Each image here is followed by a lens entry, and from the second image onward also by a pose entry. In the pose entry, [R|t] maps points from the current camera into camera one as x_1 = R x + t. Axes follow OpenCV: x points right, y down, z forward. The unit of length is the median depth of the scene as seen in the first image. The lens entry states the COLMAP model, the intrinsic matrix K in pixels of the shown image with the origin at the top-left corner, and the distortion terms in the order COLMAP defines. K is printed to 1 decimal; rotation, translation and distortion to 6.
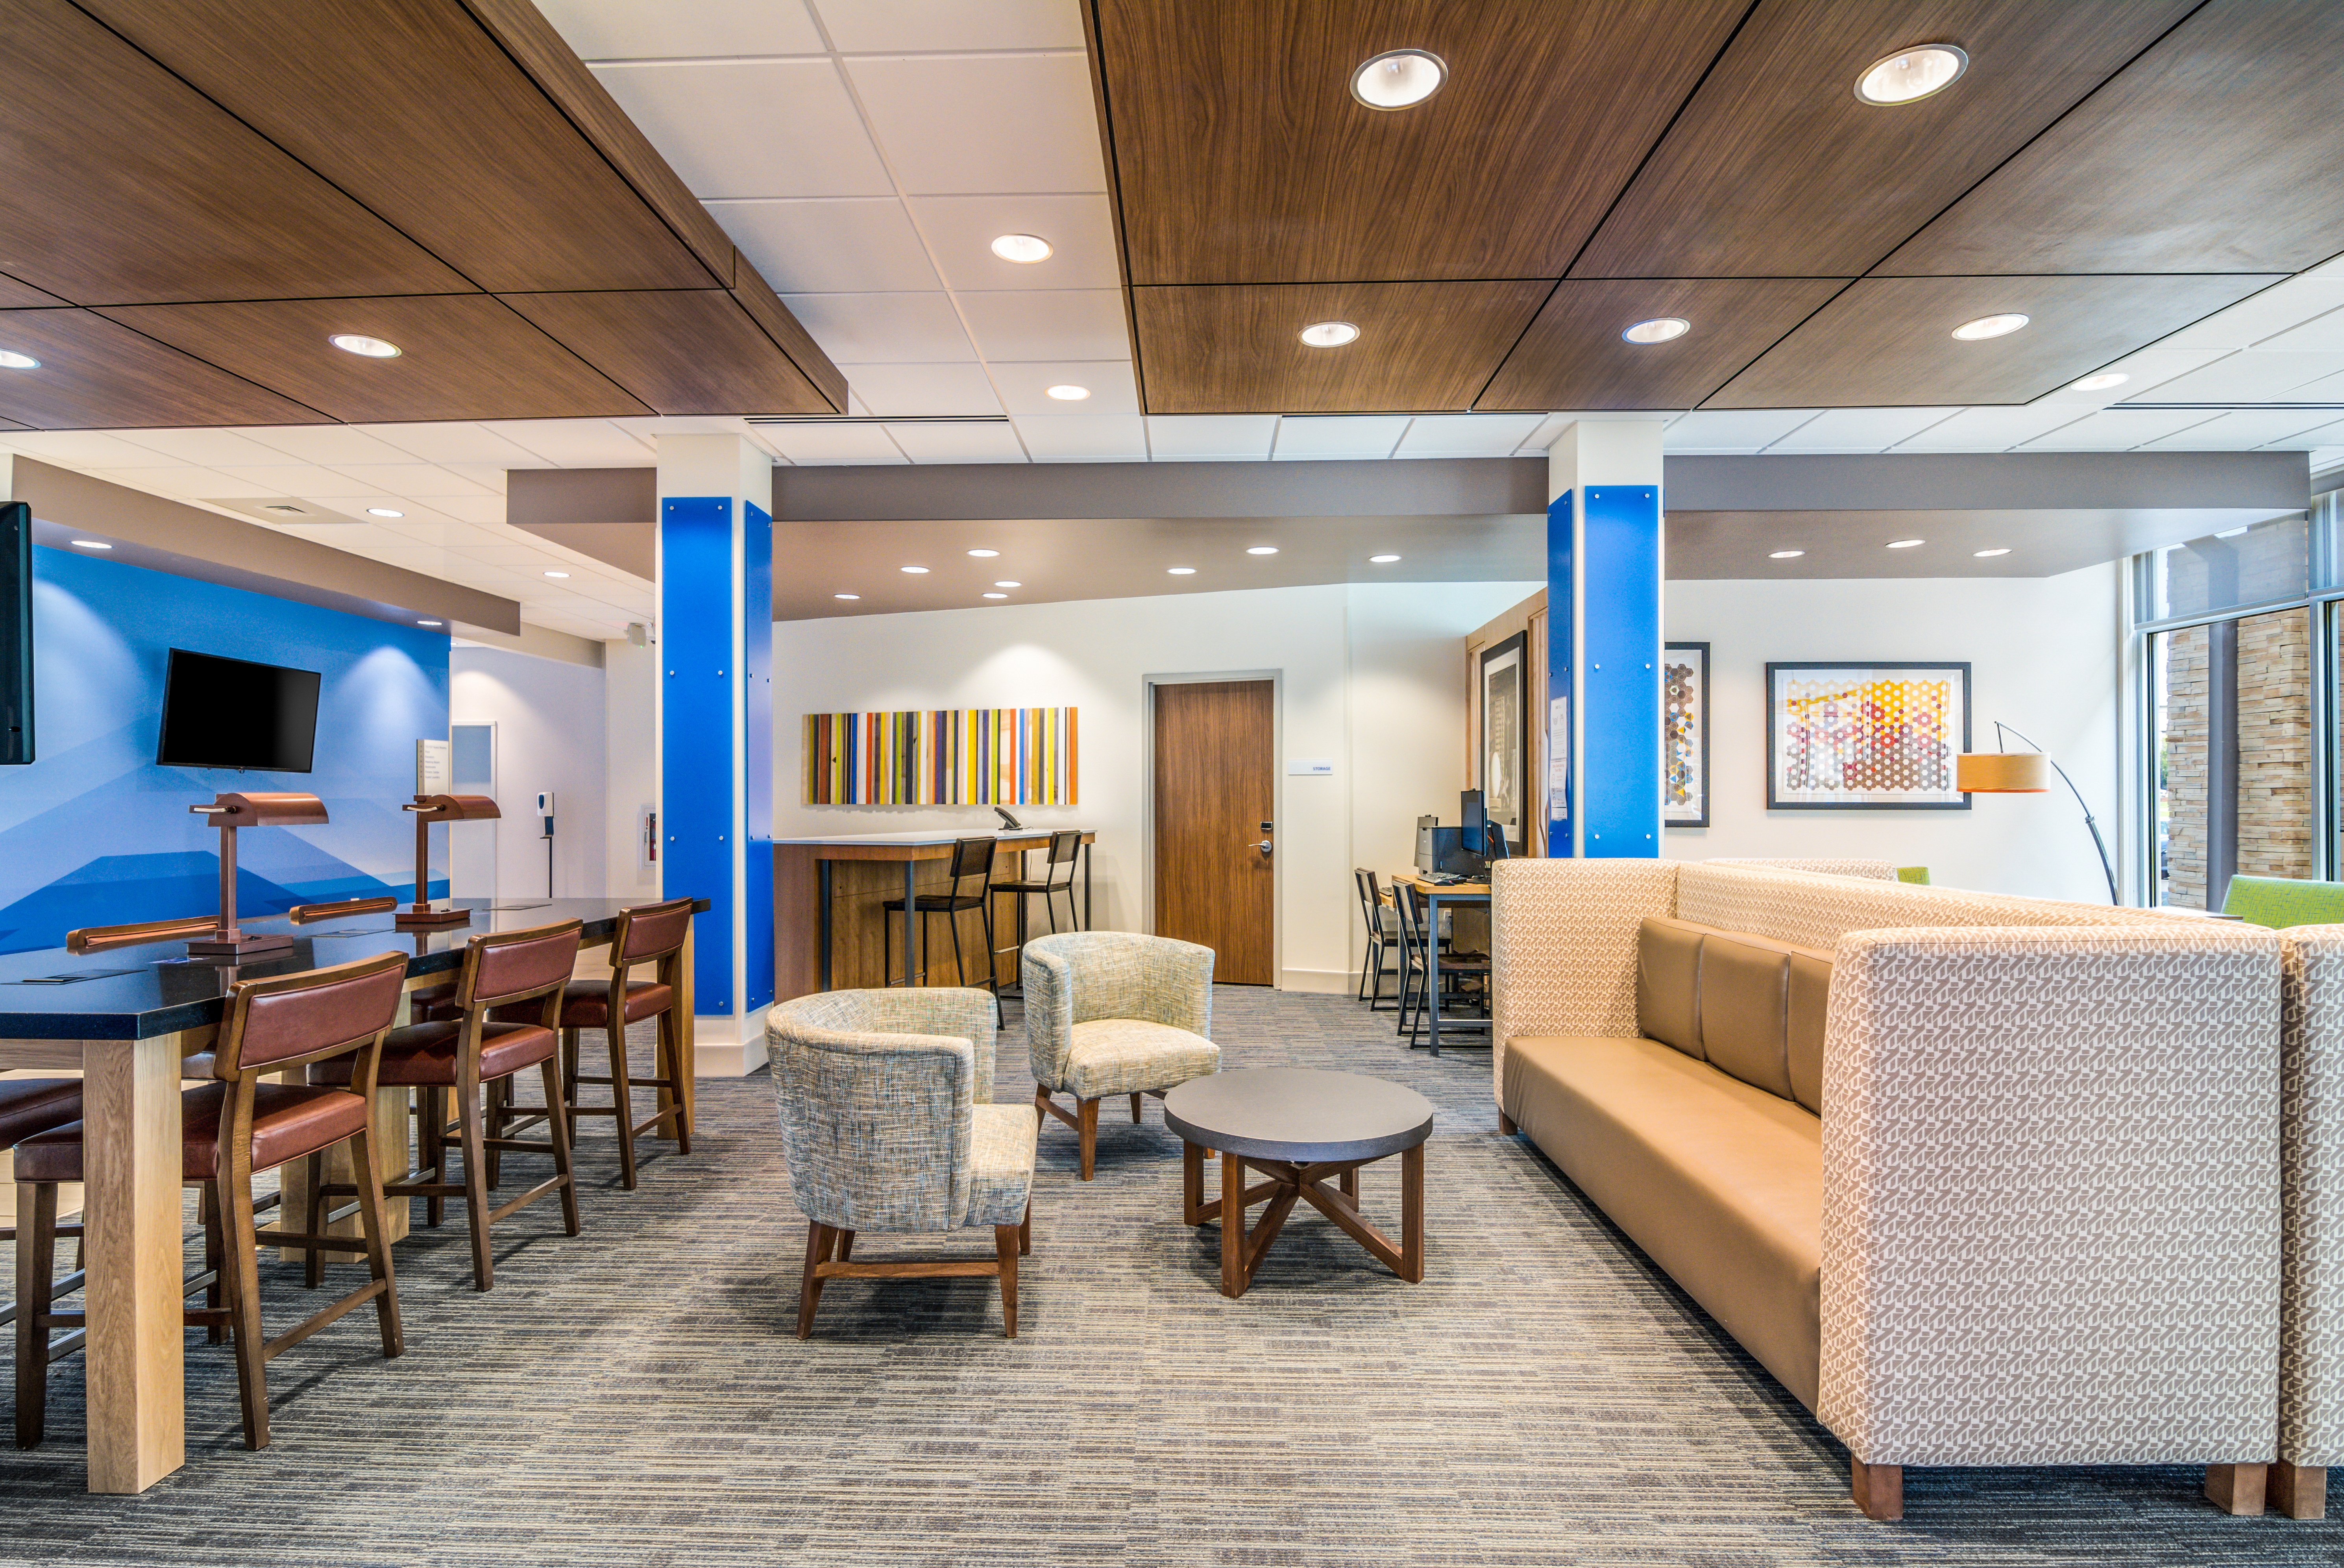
lens RADIAL K [[1067.6, 0, 1170.7], [0, 1067.6, 778.2], [0, 0, 1]] dist [0.001556, -0.000188]
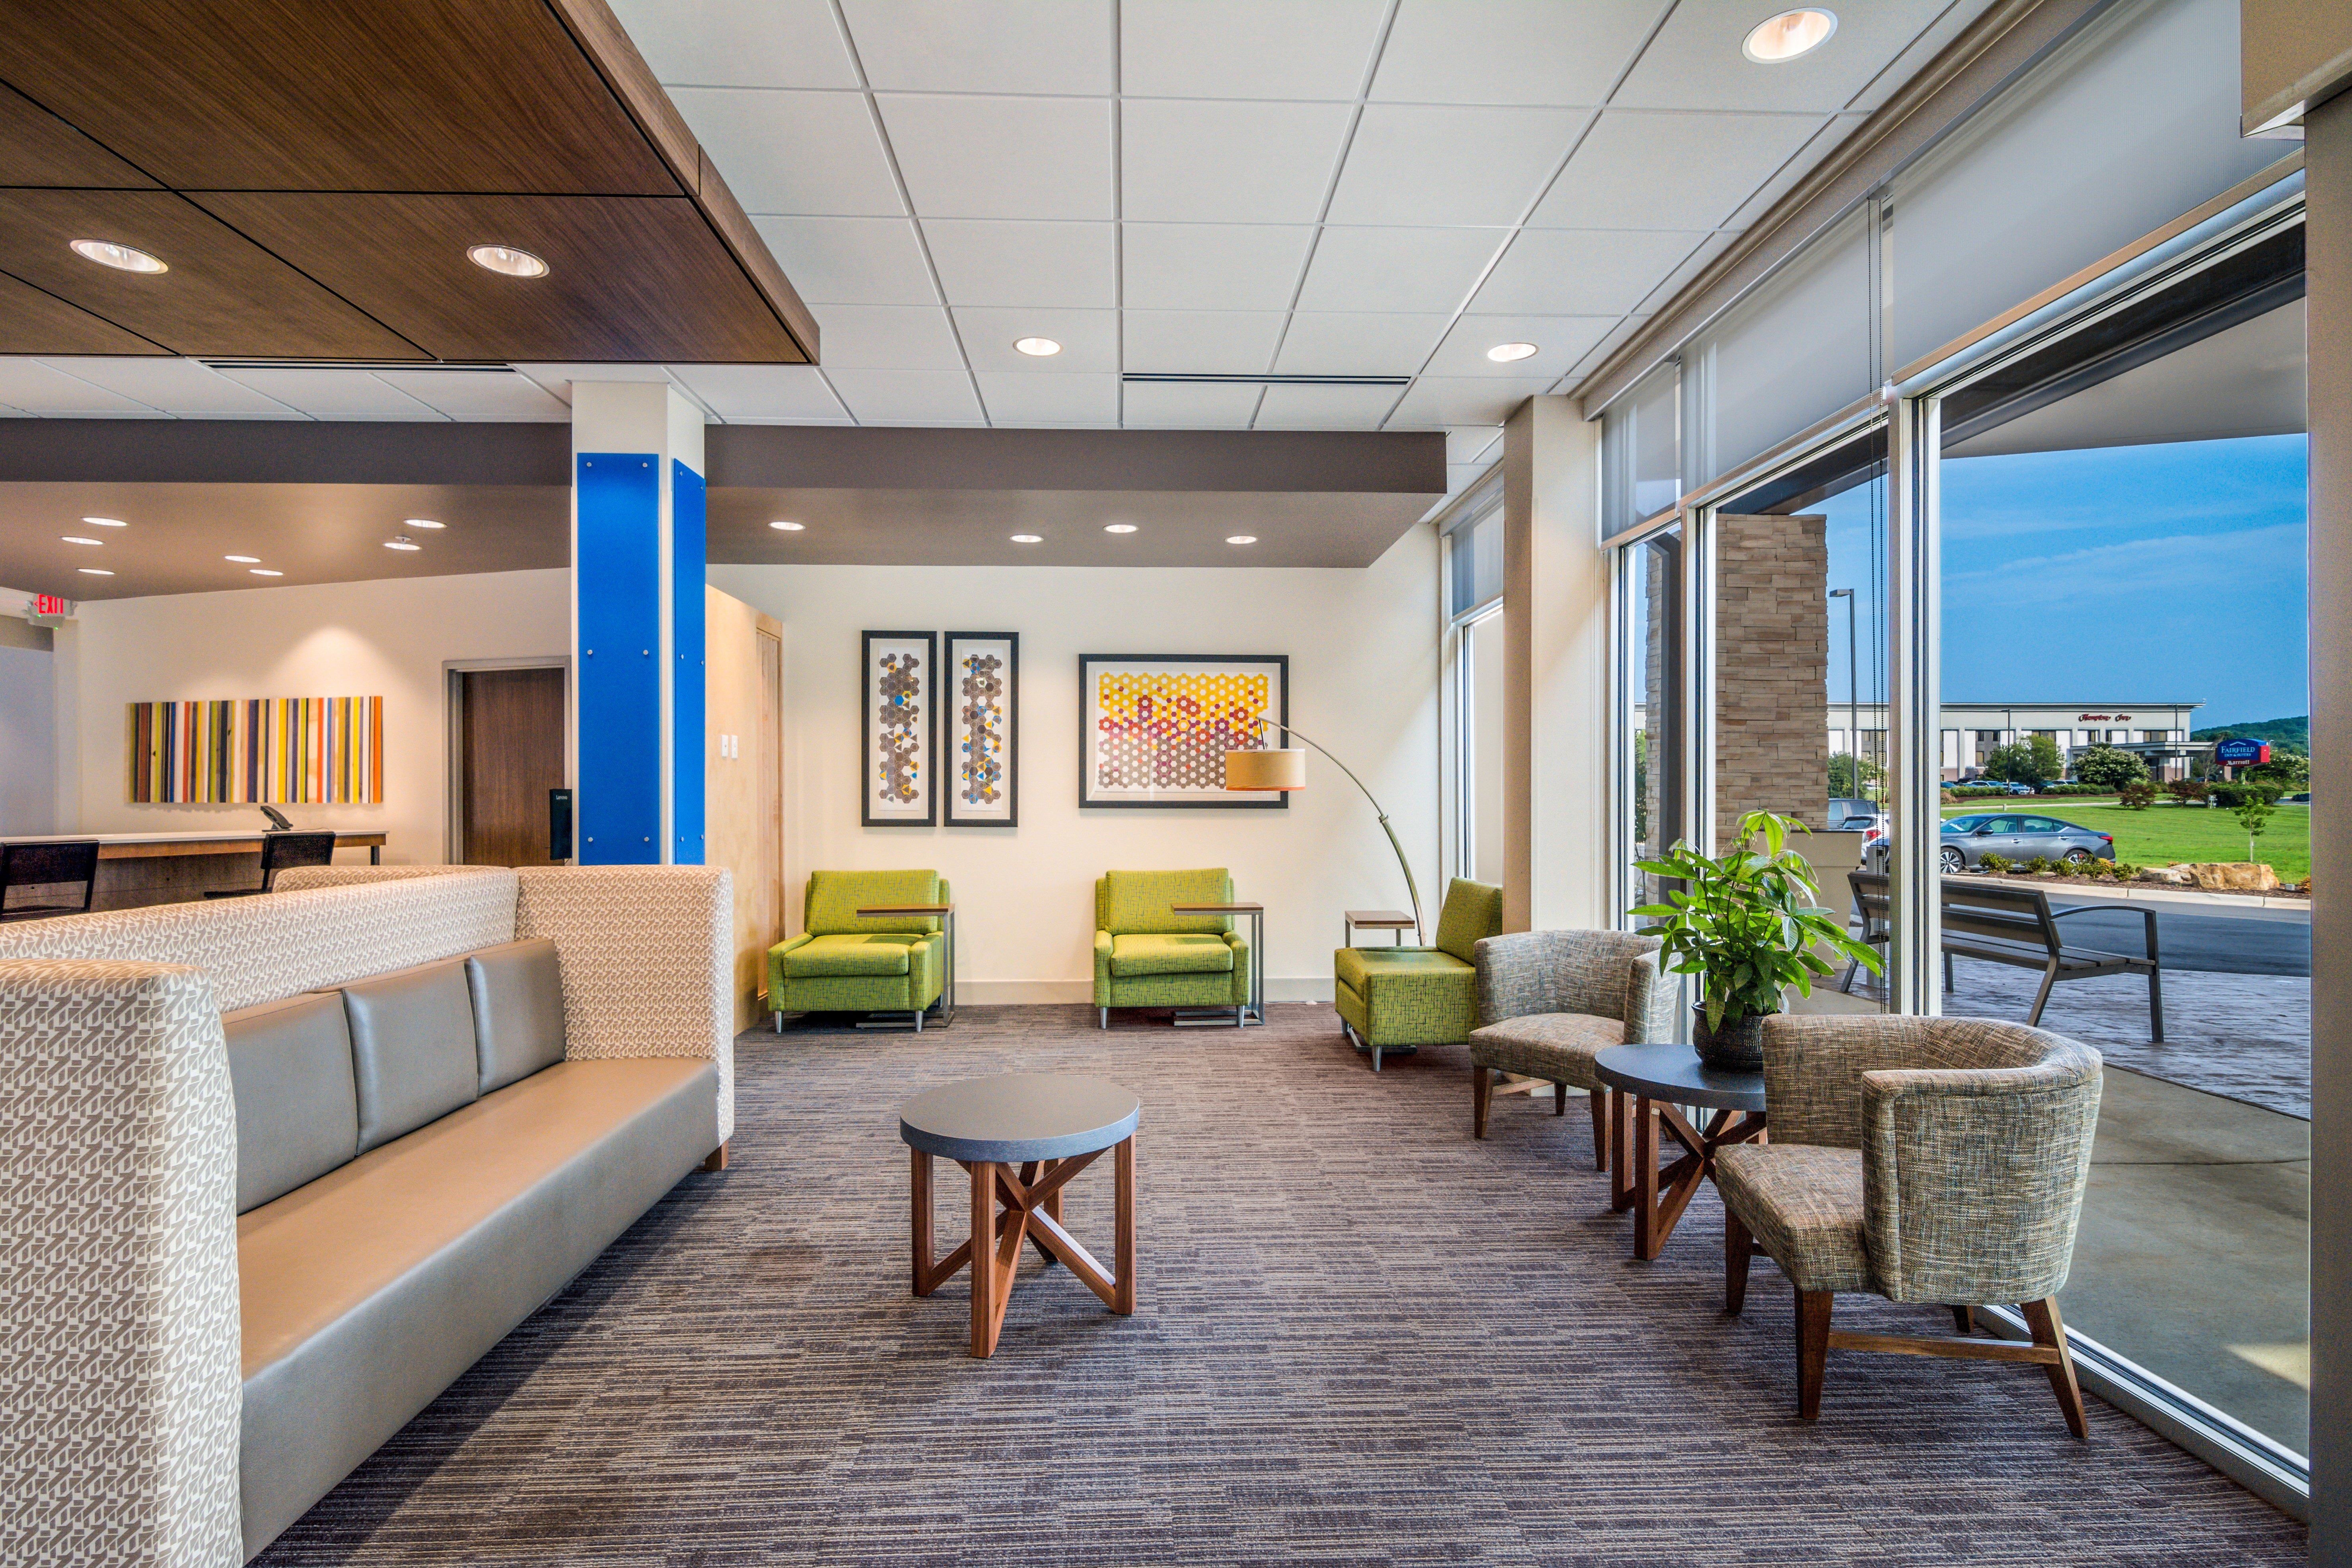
lens RADIAL K [[1132.5, 0, 1171.4], [0, 1132.5, 794.8], [0, 0, 1]] dist [0.003651, 0.000779]
pose [[0.998253, -0.000172, 0.059085, 0.580616], [-0.001217, 0.999724, 0.023468, -0.006686], [-0.059073, -0.023499, 0.997977, -0.015078]]
